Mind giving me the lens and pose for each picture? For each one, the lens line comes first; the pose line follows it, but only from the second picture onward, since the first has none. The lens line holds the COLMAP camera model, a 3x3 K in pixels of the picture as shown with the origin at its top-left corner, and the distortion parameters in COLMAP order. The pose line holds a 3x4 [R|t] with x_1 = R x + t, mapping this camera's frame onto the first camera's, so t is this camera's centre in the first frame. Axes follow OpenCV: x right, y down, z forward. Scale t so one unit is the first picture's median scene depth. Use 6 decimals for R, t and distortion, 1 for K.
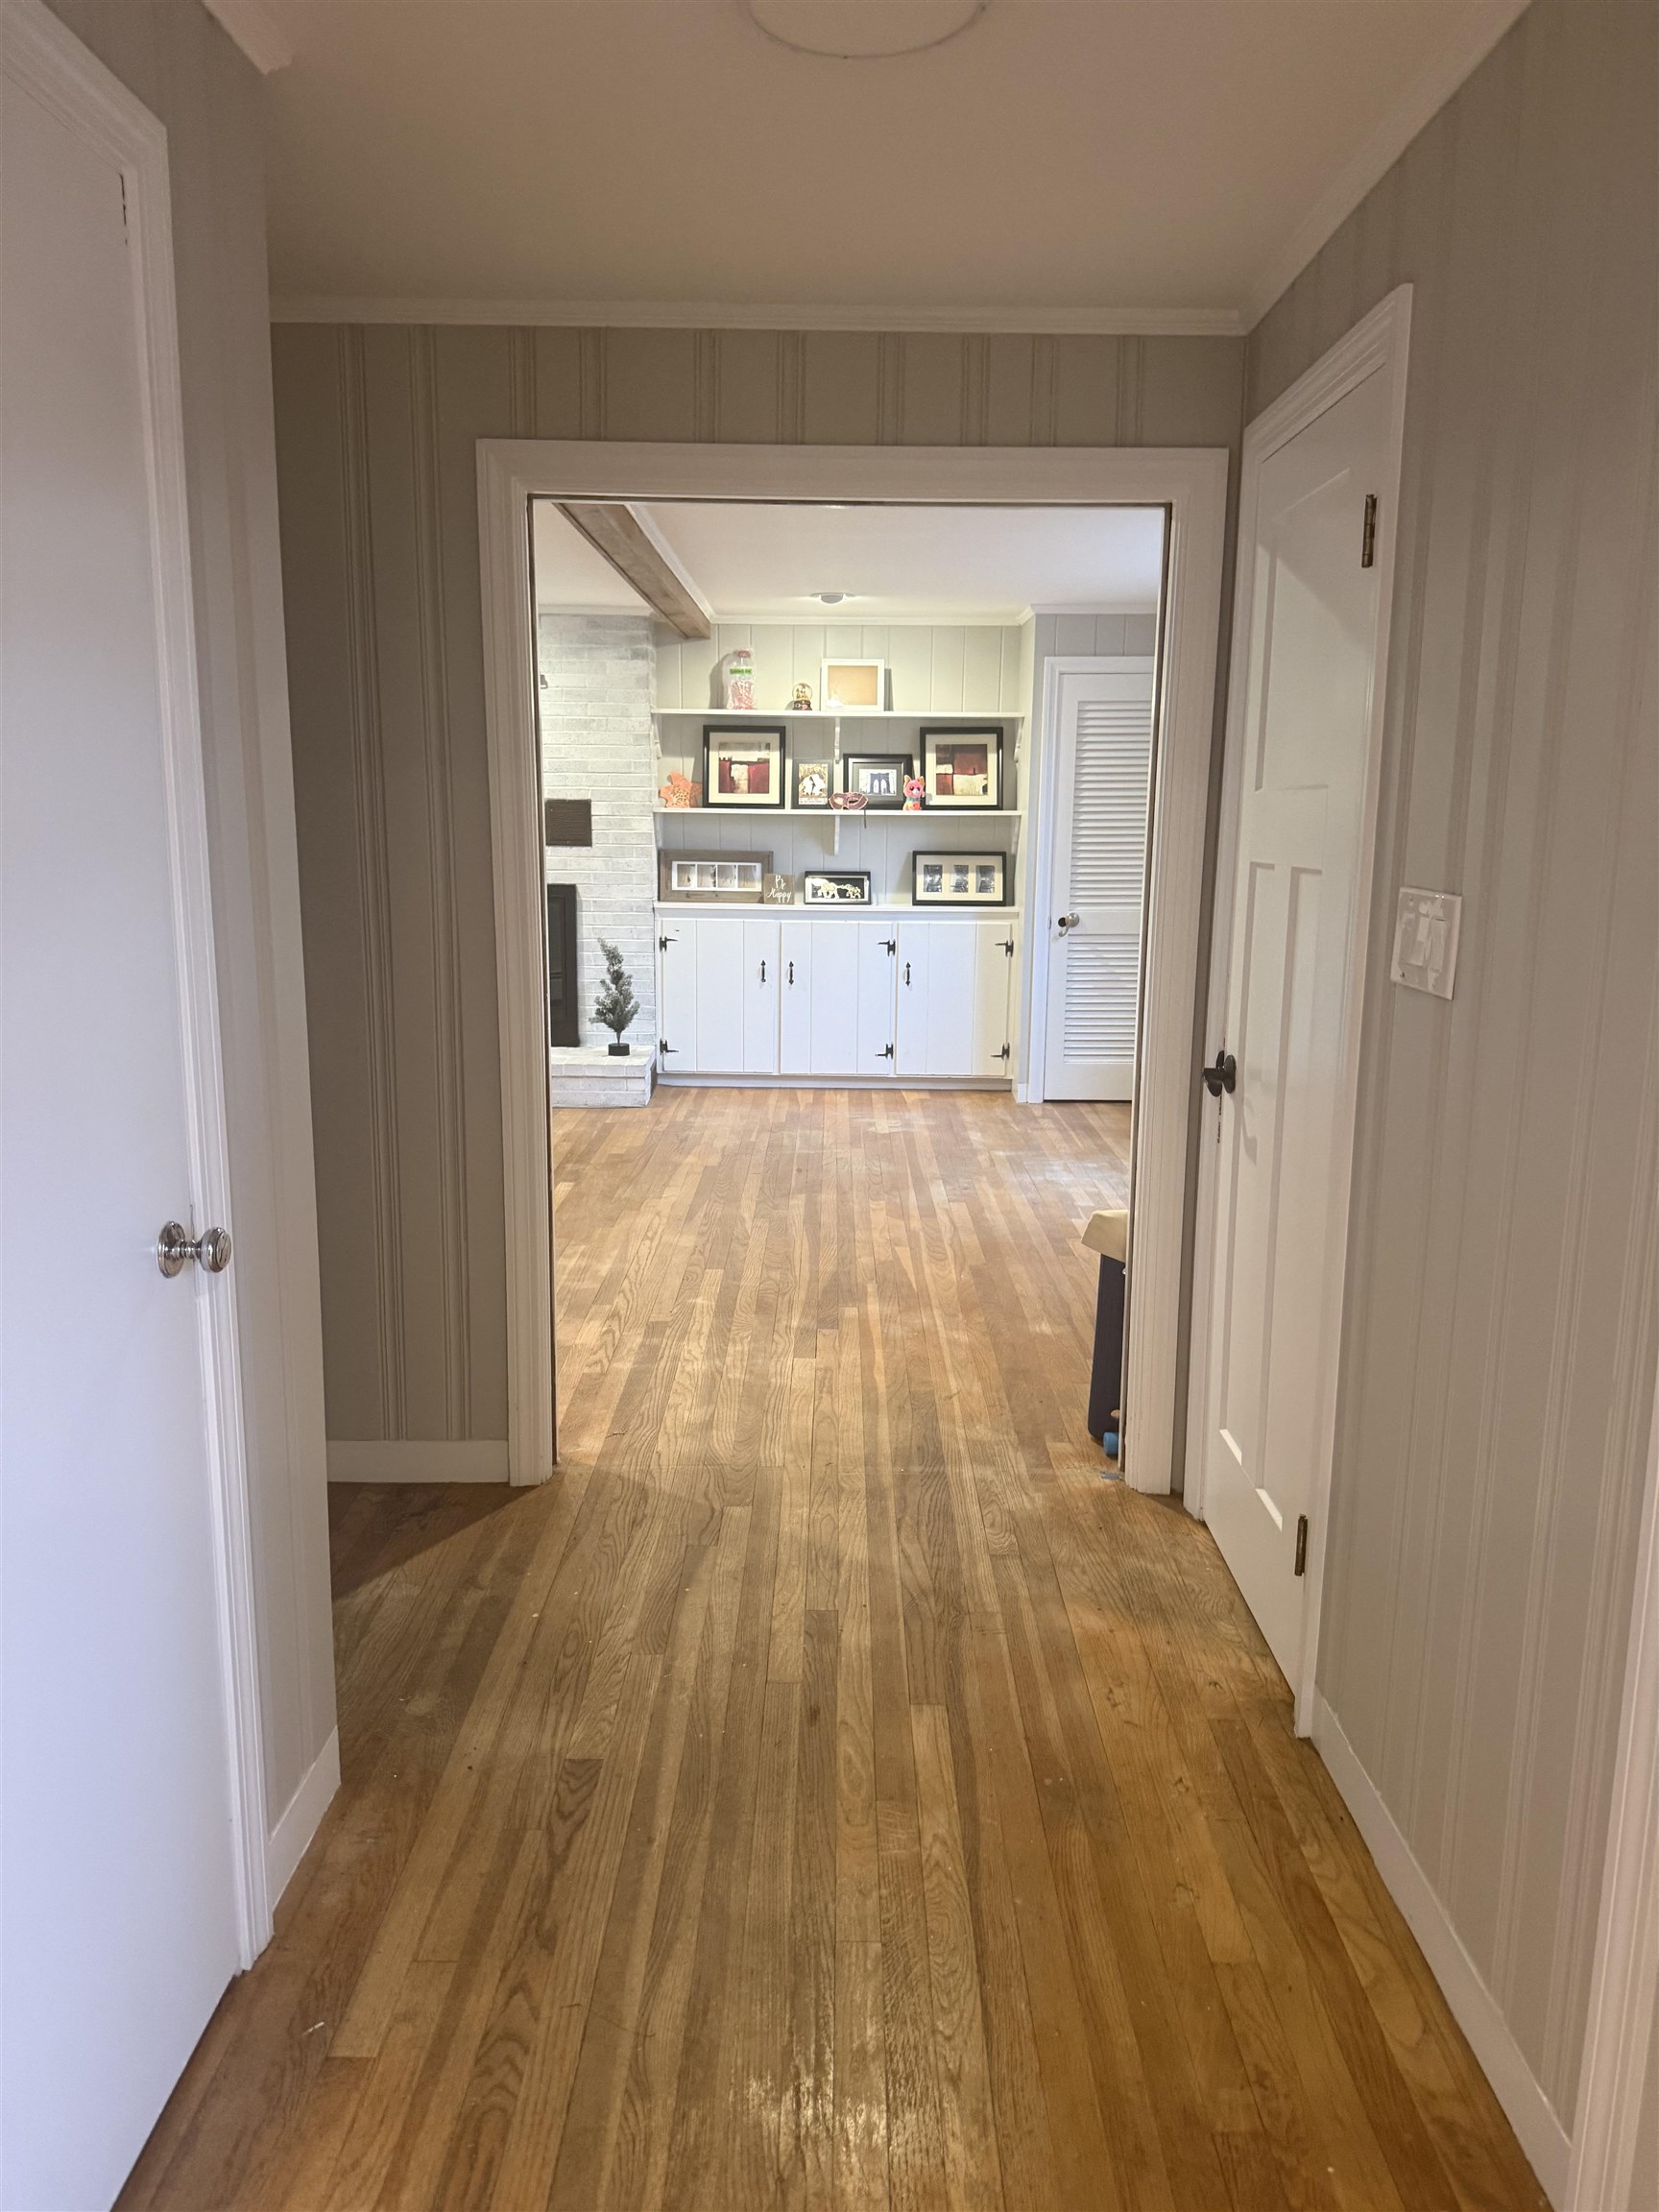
lens RADIAL K [[1571.8, 0, 836.0], [0, 1571.8, 1111.4], [0, 0, 1]] dist [-0.003453, -0.005209]
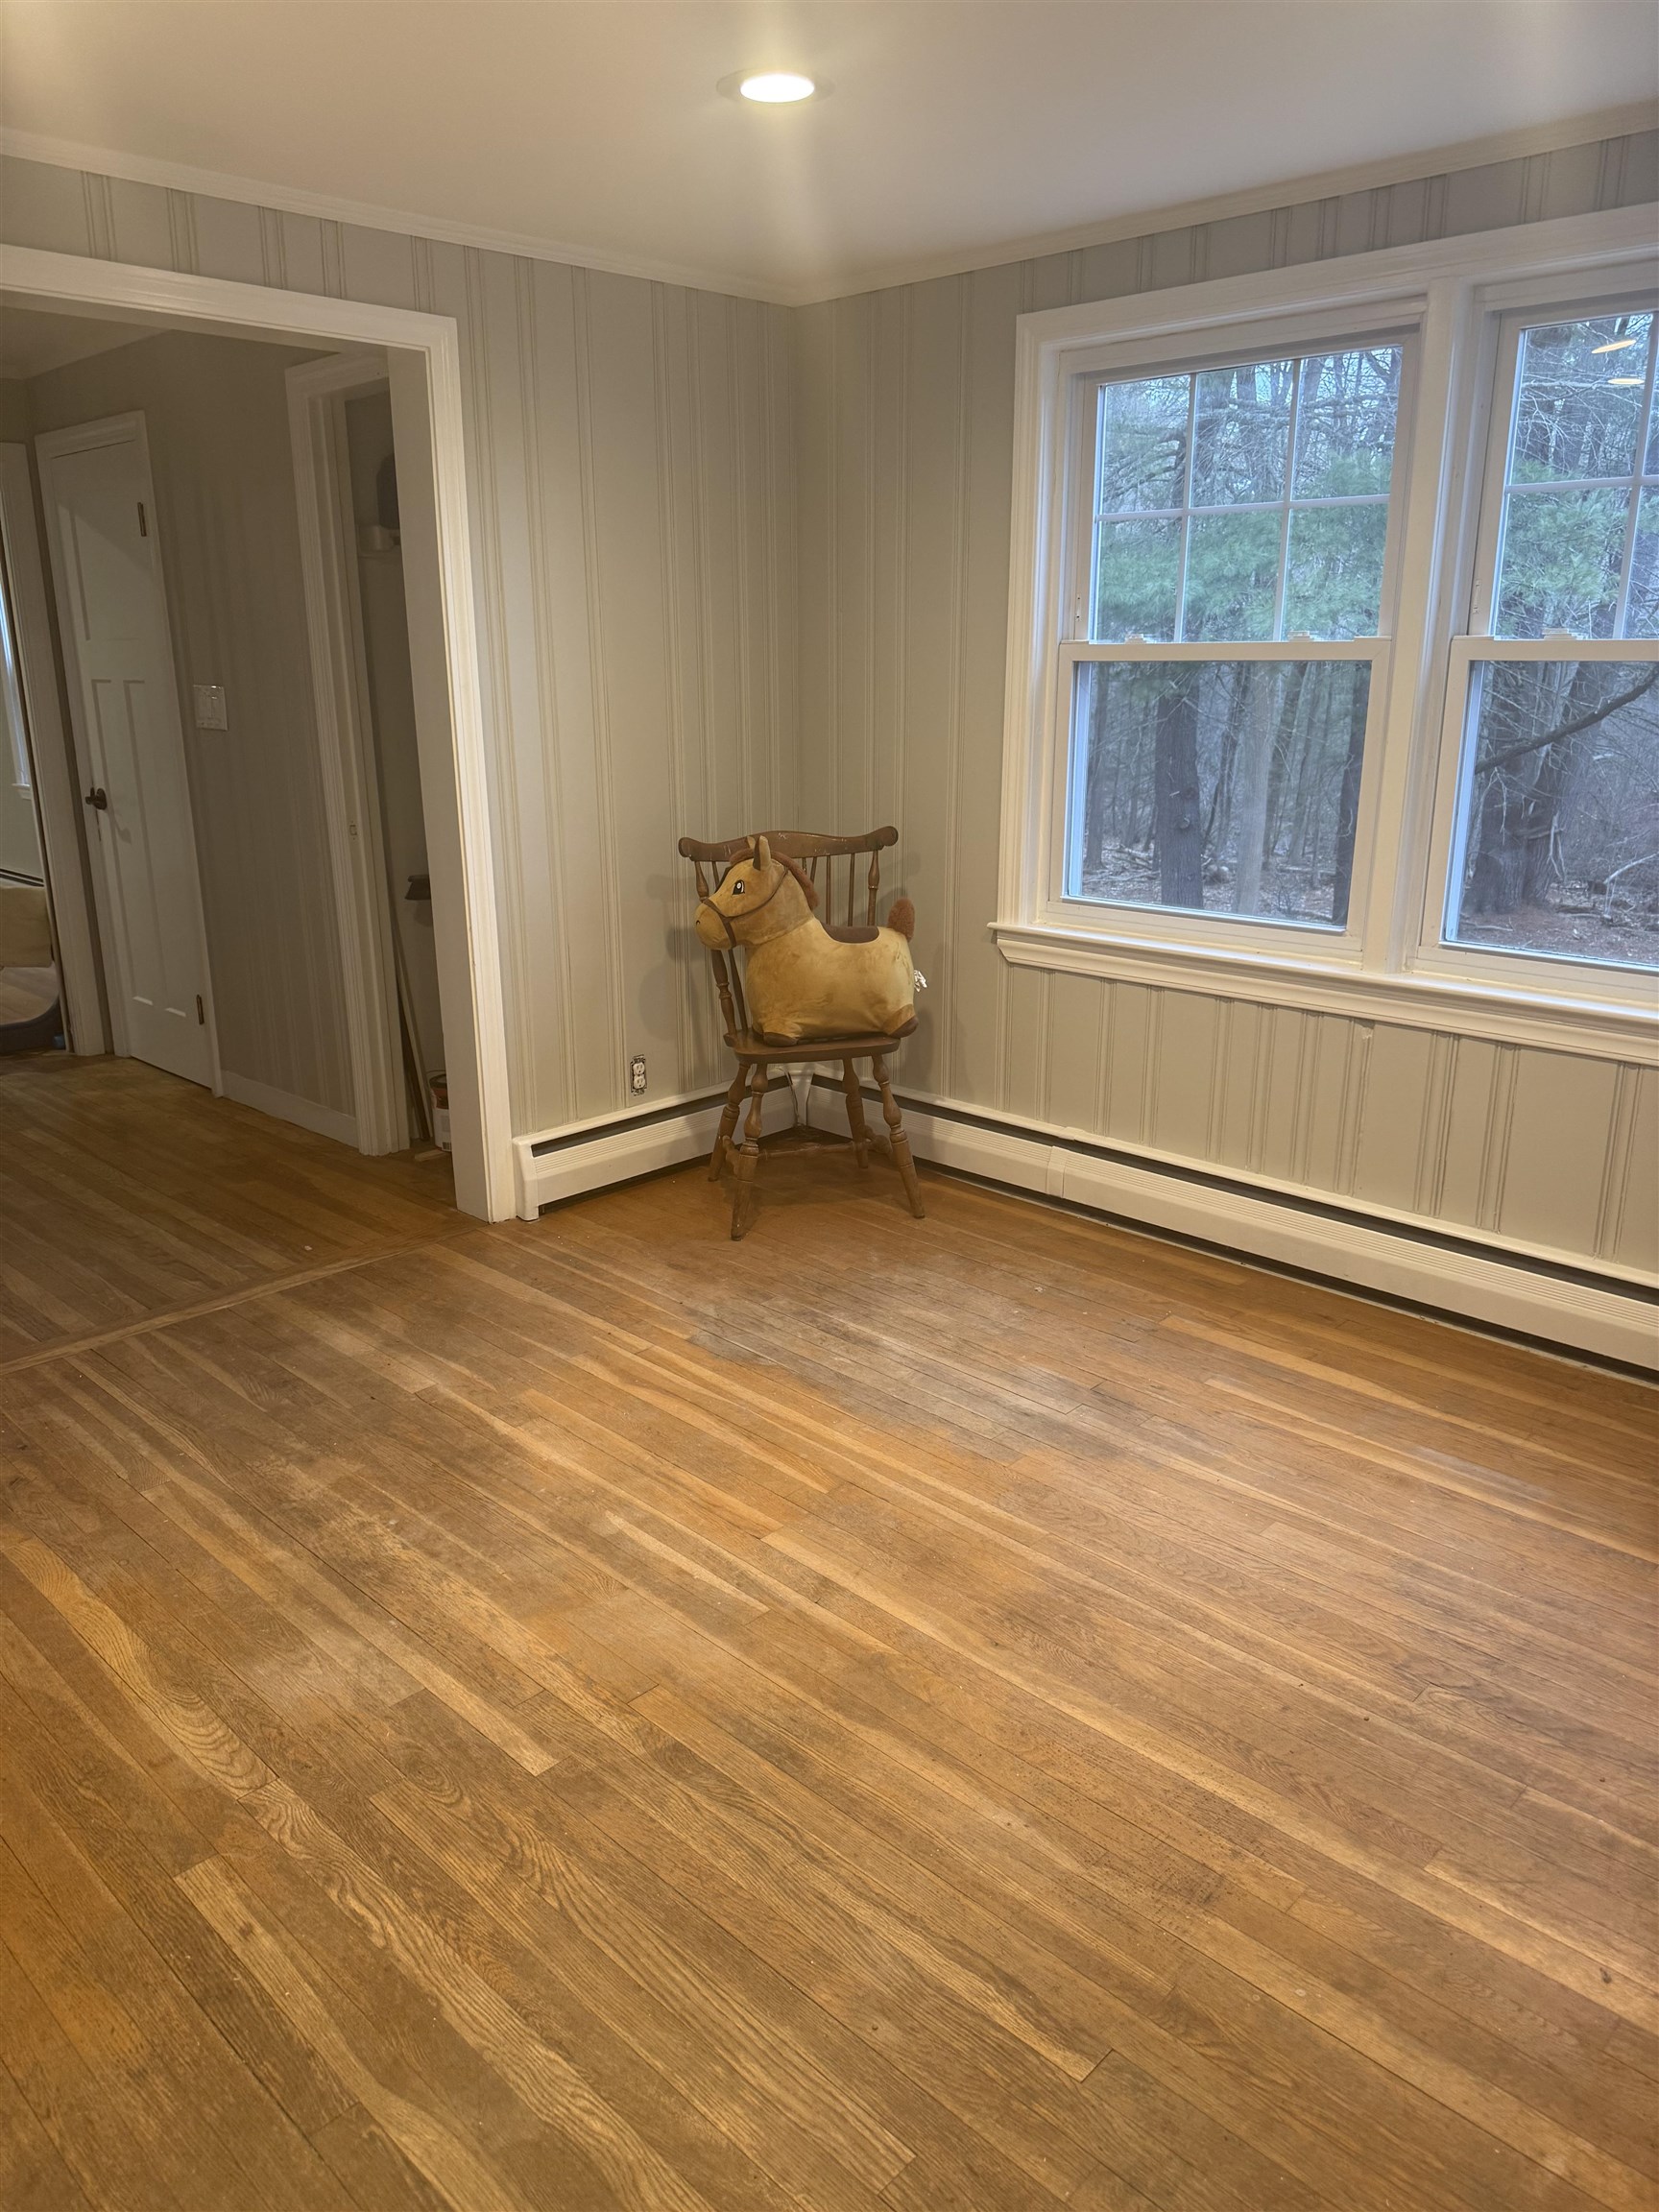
lens RADIAL K [[1571.8, 0, 837.1], [0, 1571.8, 1103.6], [0, 0, 1]] dist [-0.003453, -0.005209]
pose [[0.694135, -0.208783, 0.688902, -0.595366], [0.146191, 0.977958, 0.149084, 0.215538], [-0.704844, -0.002773, 0.709357, -1.106500]]
